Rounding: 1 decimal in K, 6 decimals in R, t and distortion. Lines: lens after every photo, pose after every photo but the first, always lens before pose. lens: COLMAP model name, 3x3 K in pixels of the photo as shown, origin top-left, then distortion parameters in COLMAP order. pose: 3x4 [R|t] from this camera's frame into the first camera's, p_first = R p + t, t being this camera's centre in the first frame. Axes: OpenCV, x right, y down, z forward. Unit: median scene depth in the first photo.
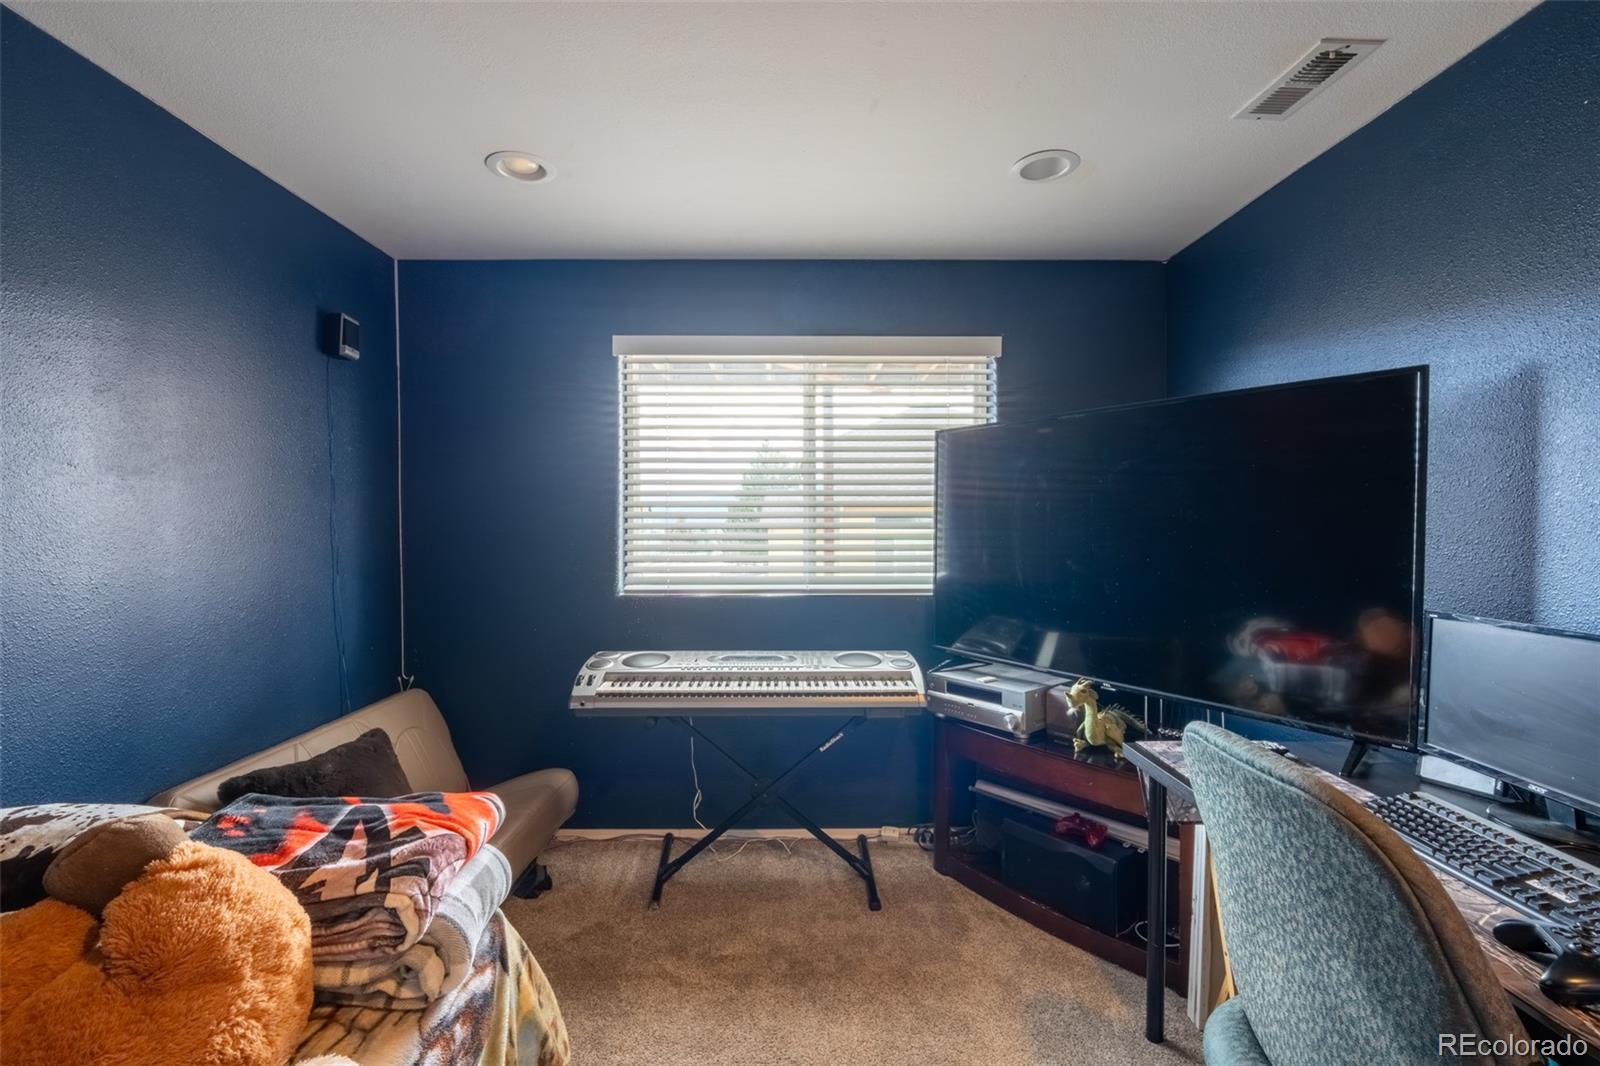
lens RADIAL K [[718.6, 0, 796.5], [0, 718.6, 535.1], [0, 0, 1]] dist [-0.004868, 0.000735]
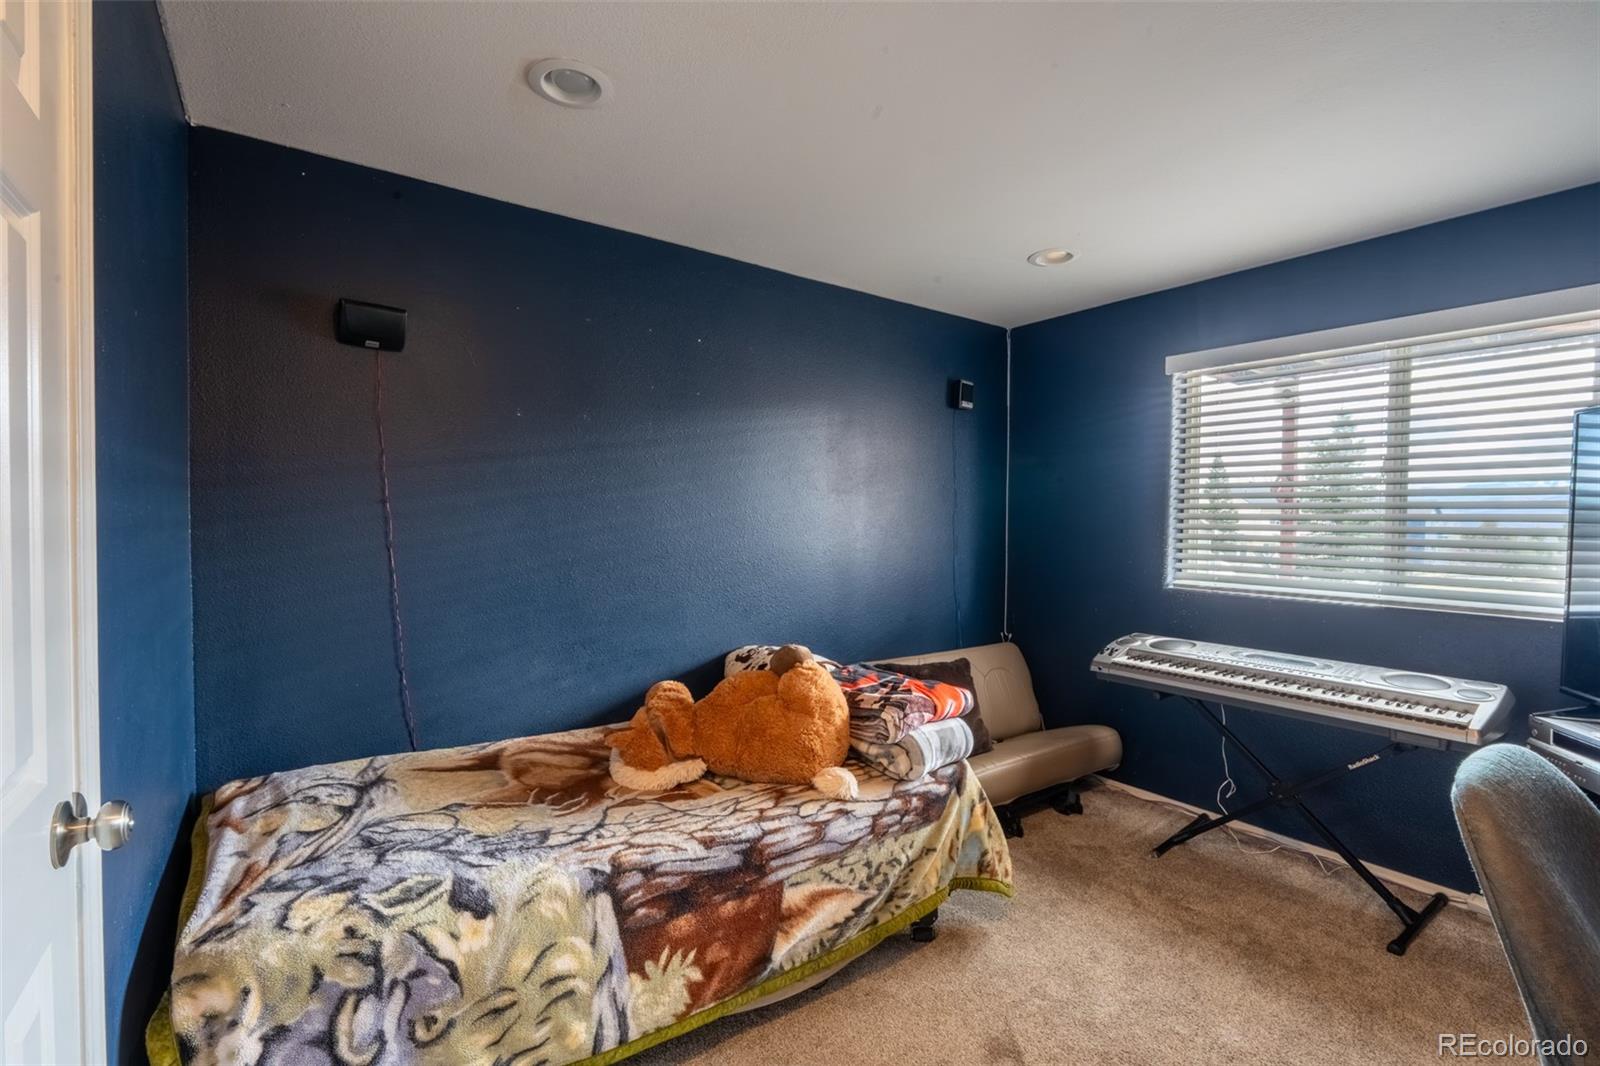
lens RADIAL K [[718.6, 0, 796.5], [0, 718.6, 535.1], [0, 0, 1]] dist [-0.004868, 0.000735]
pose [[0.585676, 0.029013, -0.810026, 0.394056], [-0.027321, 0.999498, 0.016045, -0.000620], [0.810085, 0.012734, 0.586174, -0.154438]]
